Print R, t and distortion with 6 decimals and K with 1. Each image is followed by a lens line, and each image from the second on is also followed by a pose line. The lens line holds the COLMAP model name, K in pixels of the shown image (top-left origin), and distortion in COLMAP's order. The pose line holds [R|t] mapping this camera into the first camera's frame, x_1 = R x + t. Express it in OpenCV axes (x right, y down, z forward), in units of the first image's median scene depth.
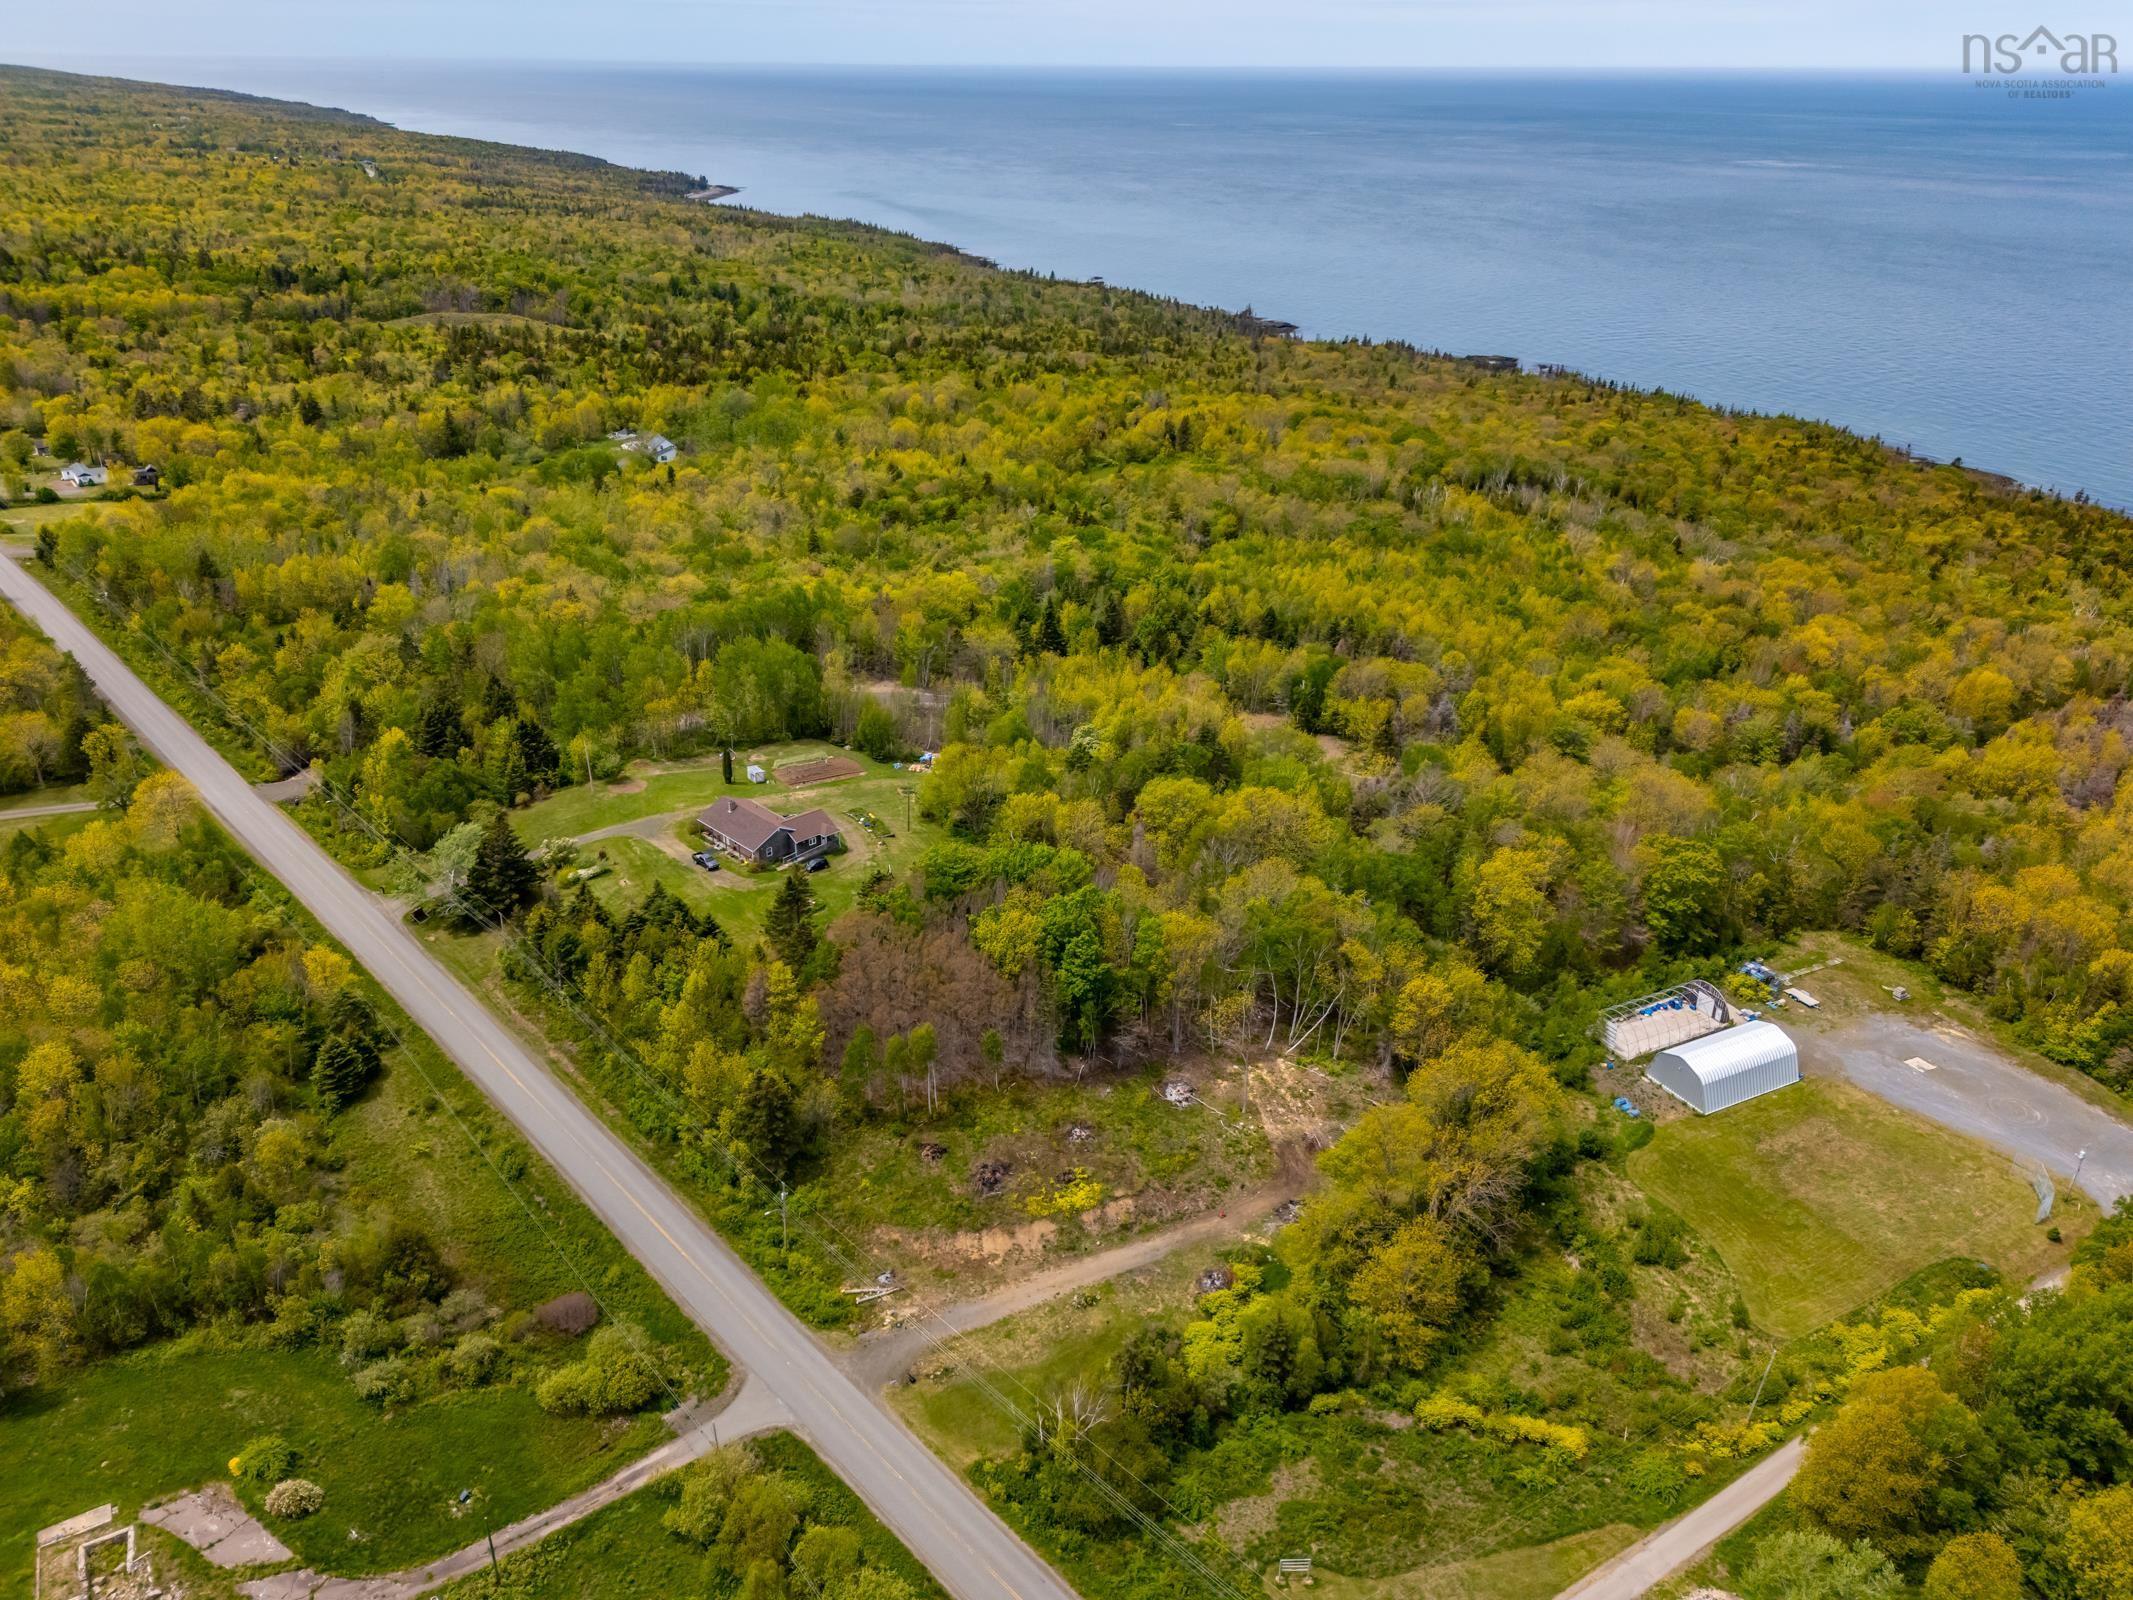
lens RADIAL K [[1551.1, 0, 1074.8], [0, 1551.1, 797.6], [0, 0, 1]] dist [0.084110, -0.086016]
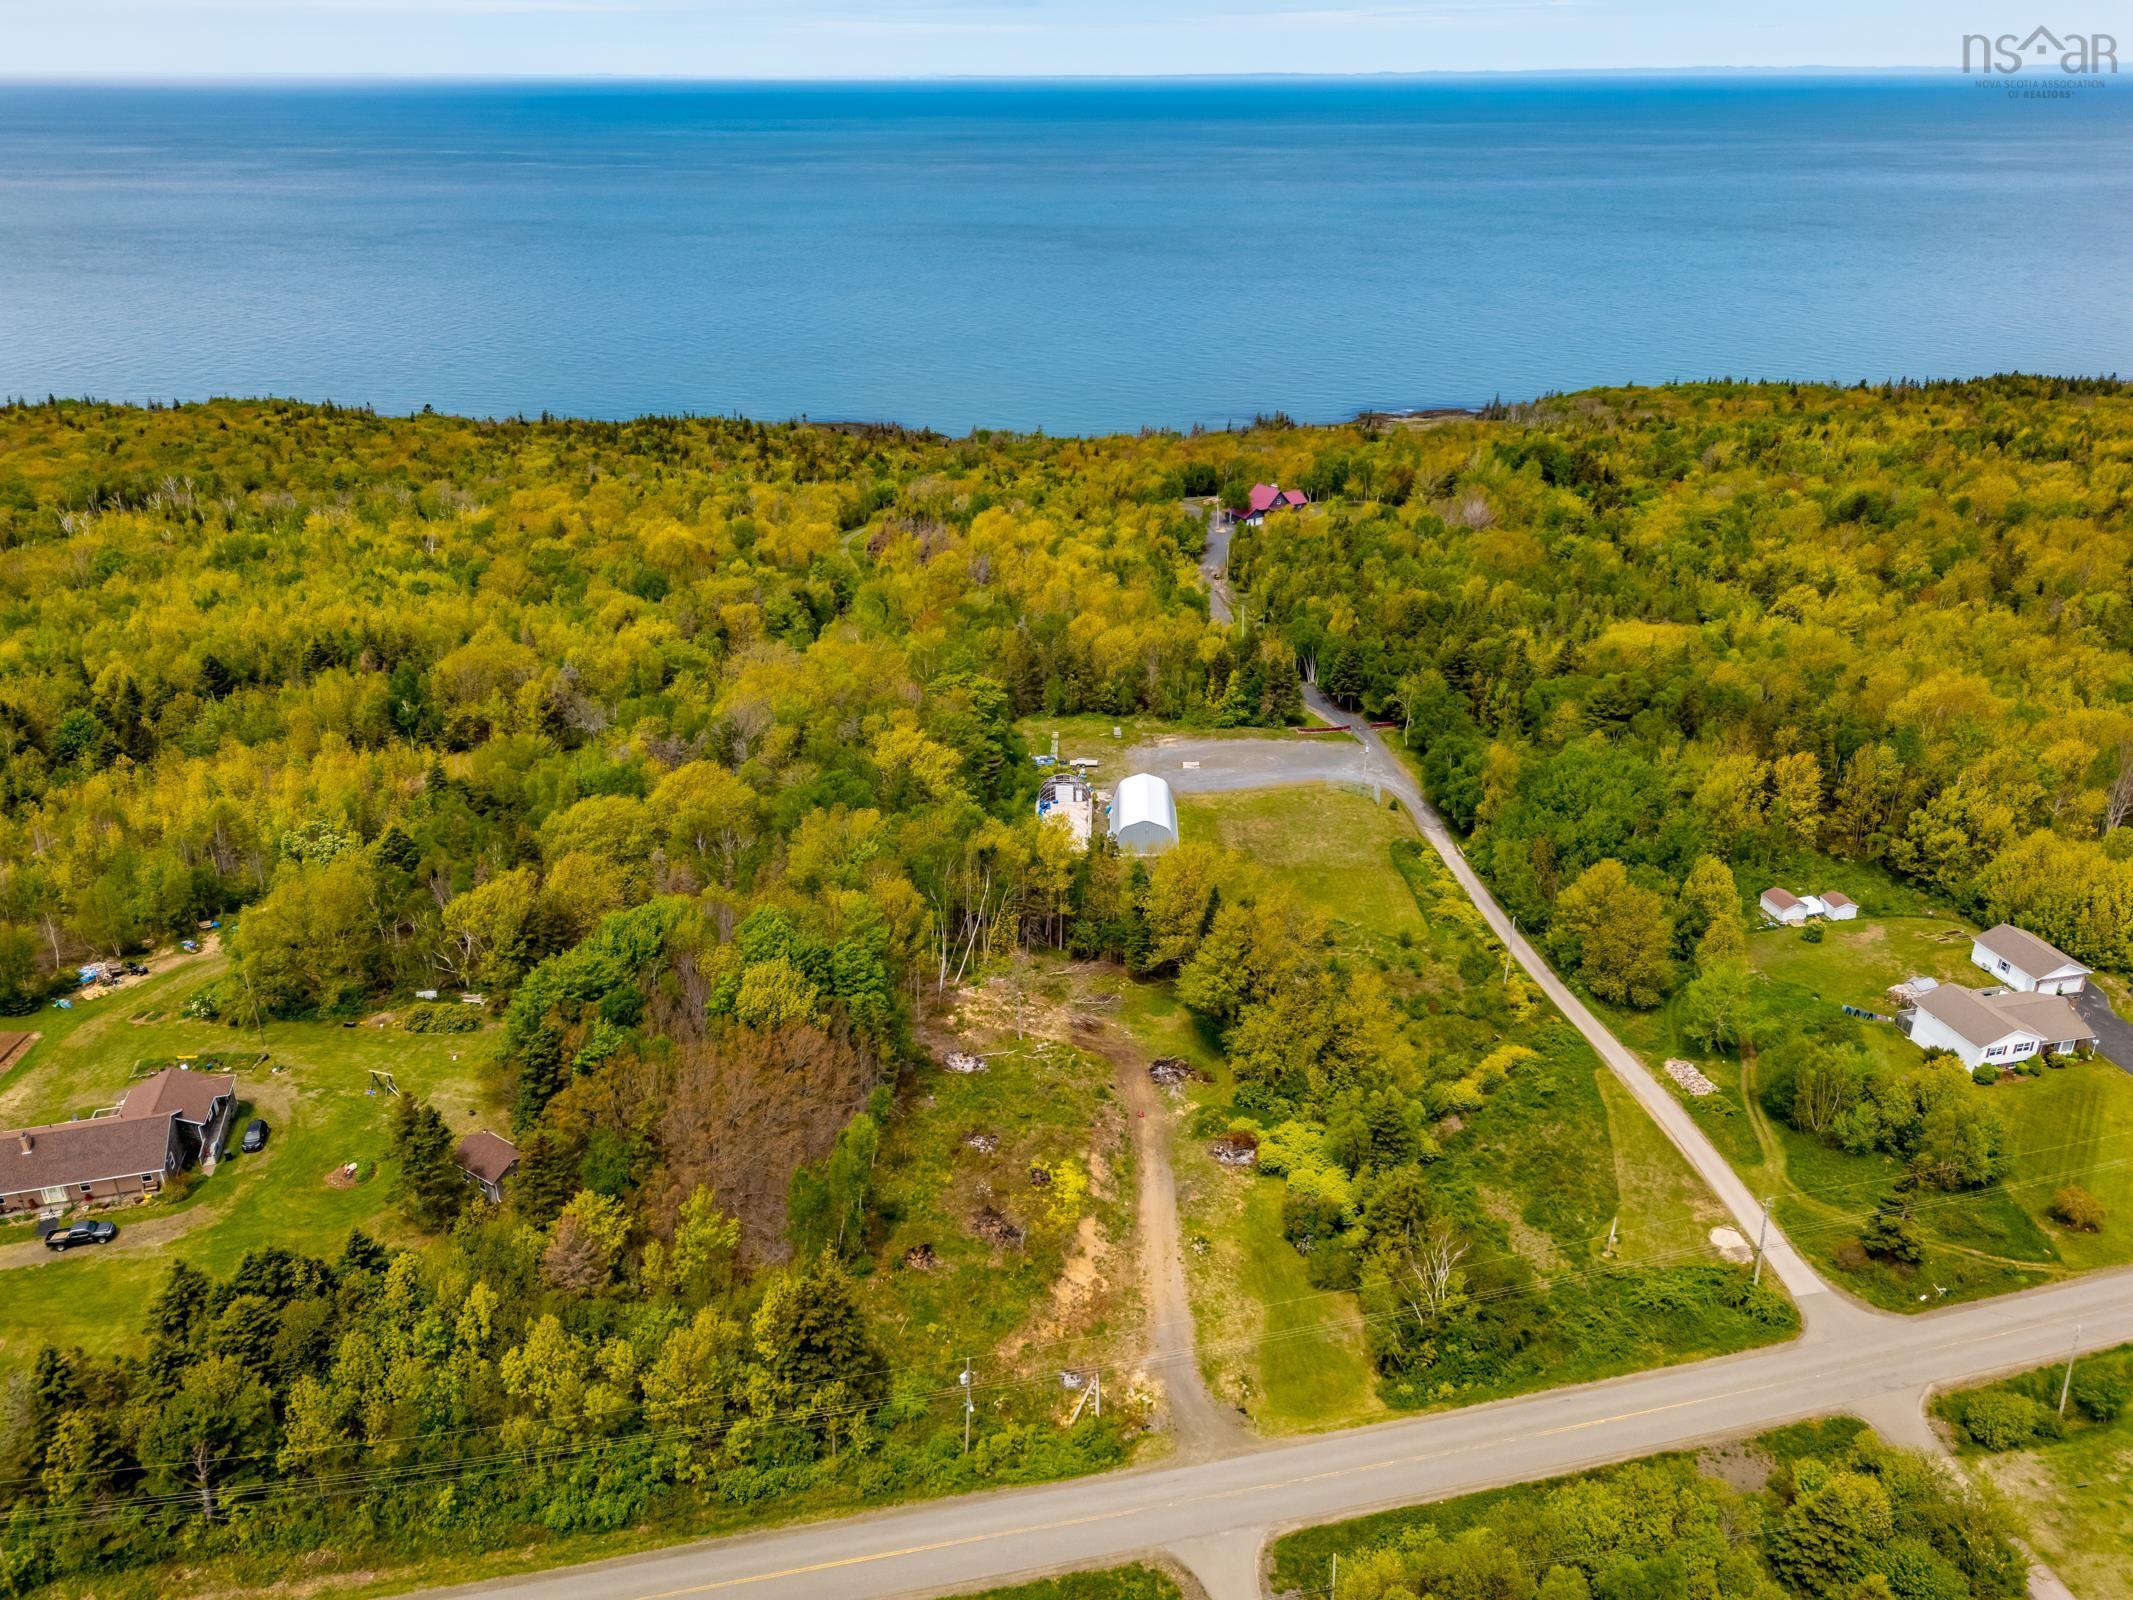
lens RADIAL K [[1551.1, 0, 1074.8], [0, 1551.1, 797.6], [0, 0, 1]] dist [0.084110, -0.086016]
pose [[0.479499, -0.374019, 0.793845, -0.613443], [0.374381, 0.905356, 0.200424, -0.108765], [-0.793675, 0.201097, 0.574143, 0.475934]]
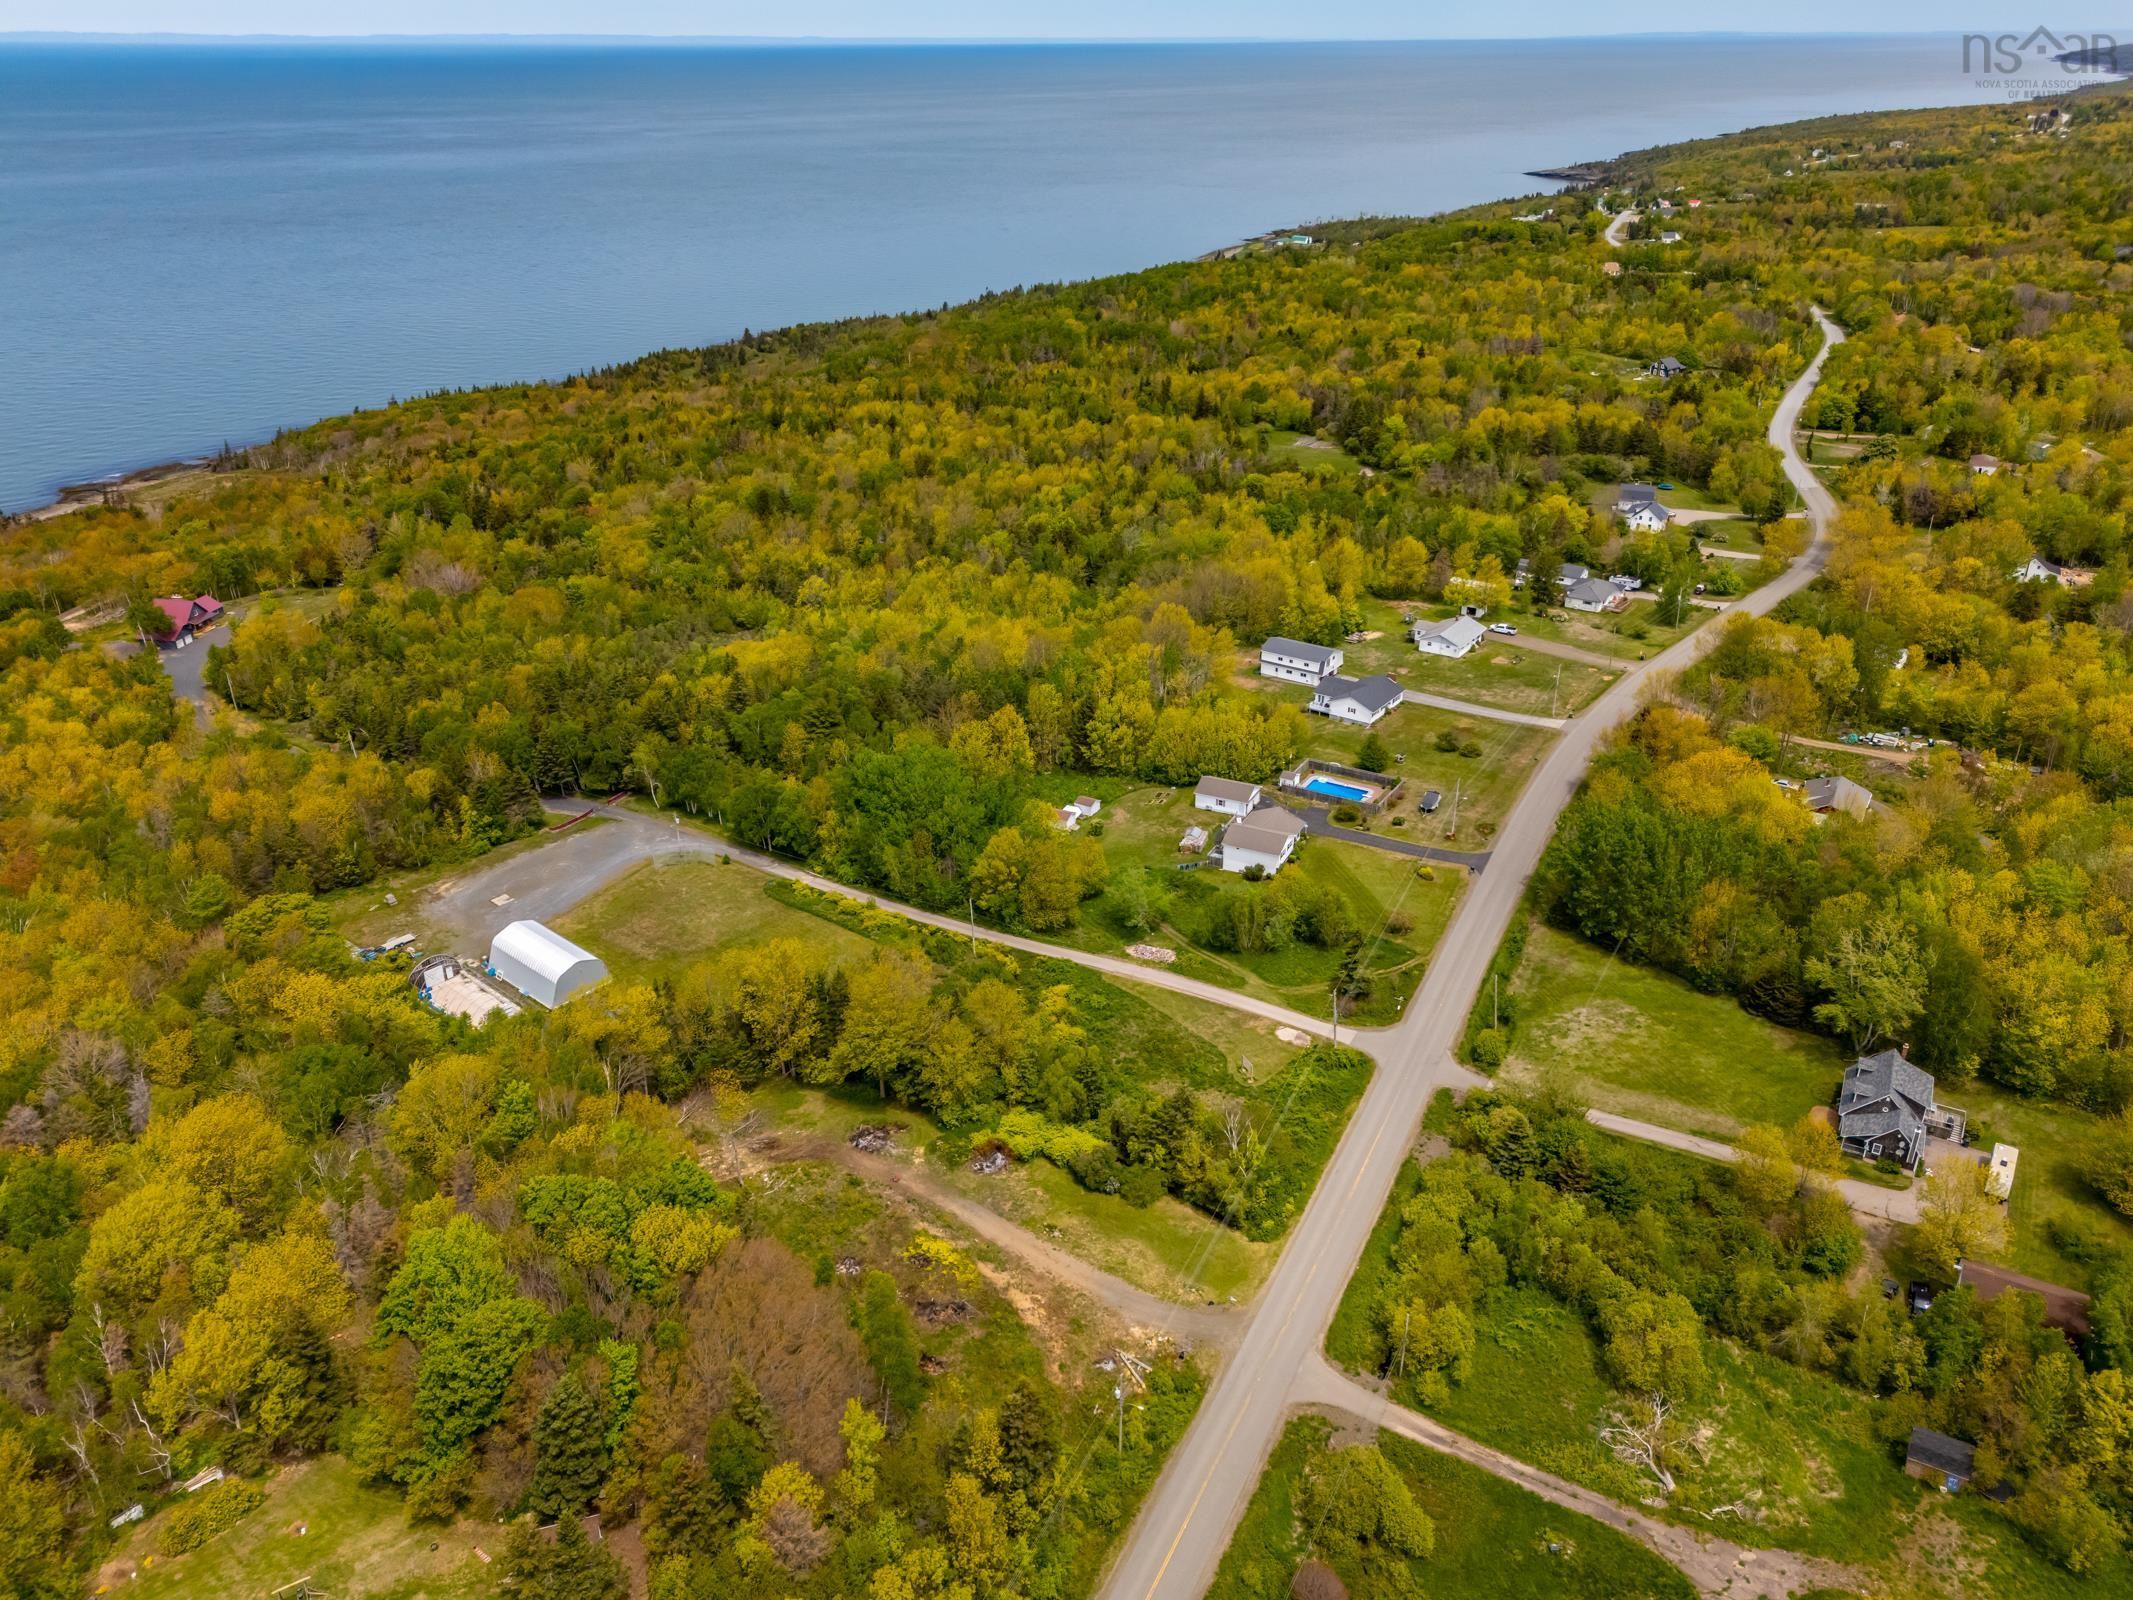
lens RADIAL K [[1551.1, 0, 1074.8], [0, 1551.1, 797.6], [0, 0, 1]] dist [0.084110, -0.086016]
pose [[-0.365365, -0.409123, 0.836138, -0.742330], [0.393533, 0.746133, 0.537045, -0.451050], [-0.843588, 0.525265, -0.111607, 0.913504]]
